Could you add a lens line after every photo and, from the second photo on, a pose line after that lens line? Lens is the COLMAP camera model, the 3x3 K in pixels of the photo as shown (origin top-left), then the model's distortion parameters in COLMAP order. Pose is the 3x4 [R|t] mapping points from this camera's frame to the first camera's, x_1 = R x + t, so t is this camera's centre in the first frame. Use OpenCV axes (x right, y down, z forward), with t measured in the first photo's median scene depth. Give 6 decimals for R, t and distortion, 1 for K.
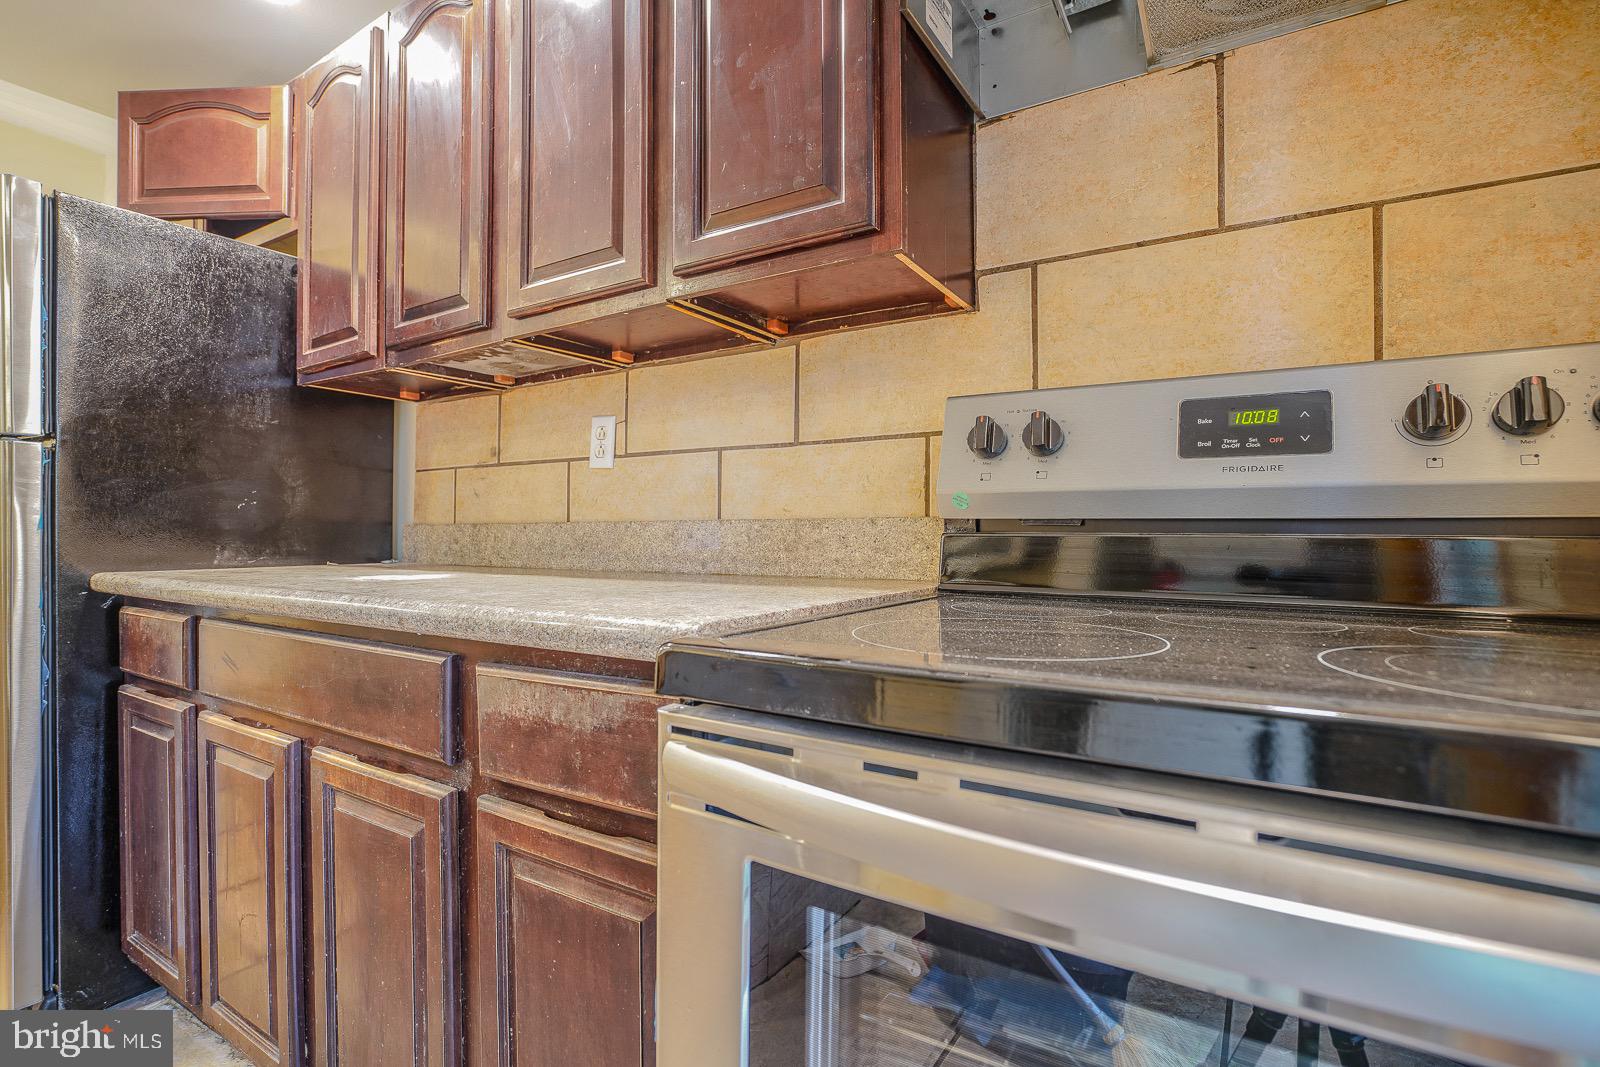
lens RADIAL K [[741.5, 0, 820.1], [0, 741.5, 535.2], [0, 0, 1]] dist [-0.055649, 0.018619]
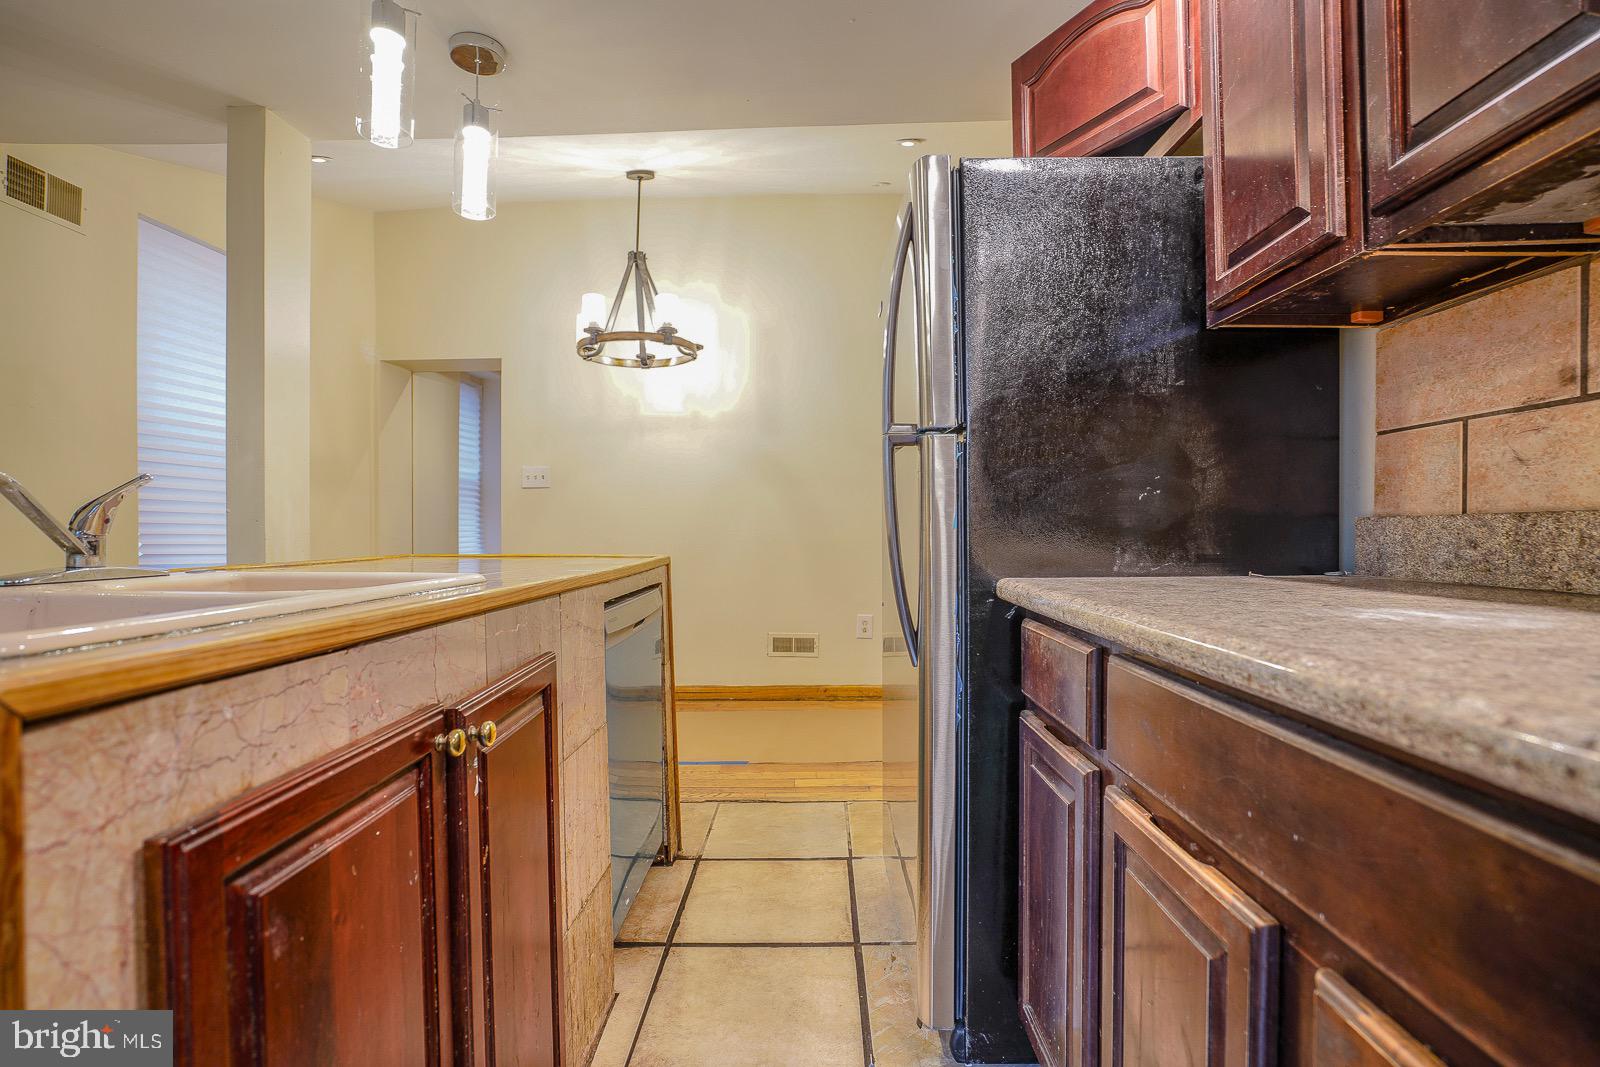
lens RADIAL K [[741.5, 0, 793.8], [0, 741.5, 532.3], [0, 0, 1]] dist [-0.055649, 0.018619]
pose [[0.471709, -0.002232, -0.881752, -0.301347], [0.004200, 0.999991, -0.000284, -0.003679], [0.881744, -0.003570, 0.471714, 0.313425]]
